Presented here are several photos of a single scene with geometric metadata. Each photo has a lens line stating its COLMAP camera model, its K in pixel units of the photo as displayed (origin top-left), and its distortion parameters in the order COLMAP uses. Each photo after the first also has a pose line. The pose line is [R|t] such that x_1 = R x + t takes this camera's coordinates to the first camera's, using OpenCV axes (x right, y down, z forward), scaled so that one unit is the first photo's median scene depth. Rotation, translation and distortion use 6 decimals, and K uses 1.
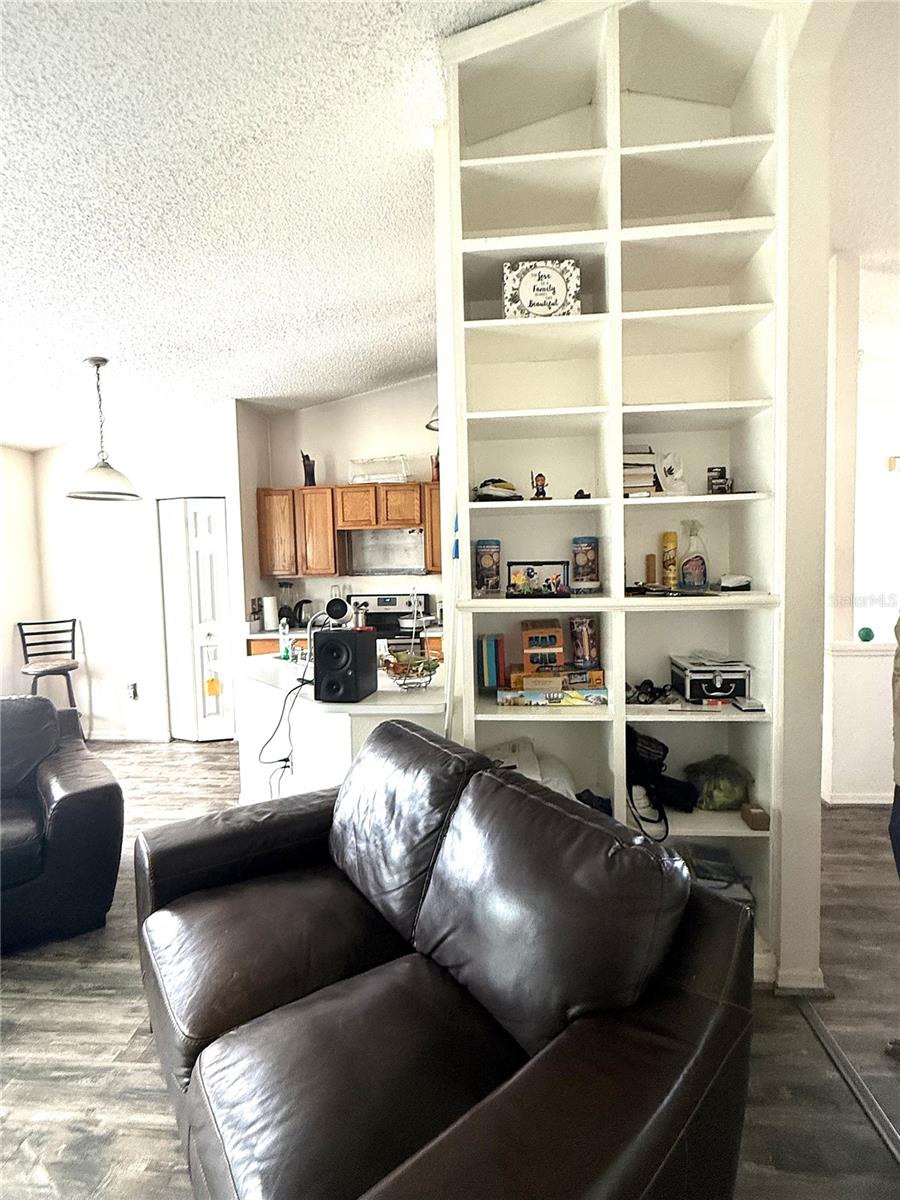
lens RADIAL K [[607.4, 0, 450.0], [0, 607.4, 600.0], [0, 0, 1]] dist [-0.000038, -0.000006]
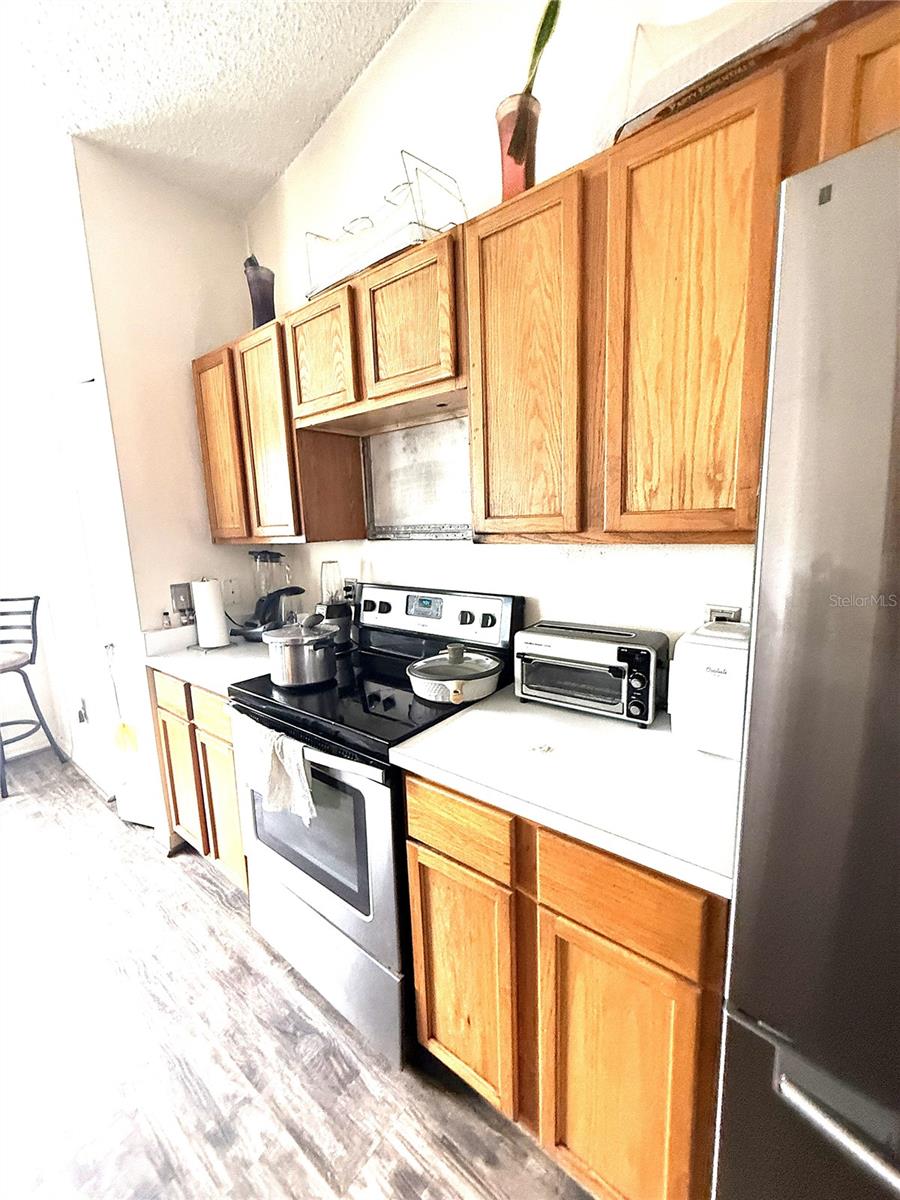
lens RADIAL K [[496.1, 0, 450.0], [0, 496.1, 600.0], [0, 0, 1]] dist [0.000124, 0.000333]
pose [[0.832663, 0.083434, -0.547458, 0.093156], [-0.025670, 0.993338, 0.112345, -0.039118], [0.553184, -0.079492, 0.829258, 0.739440]]
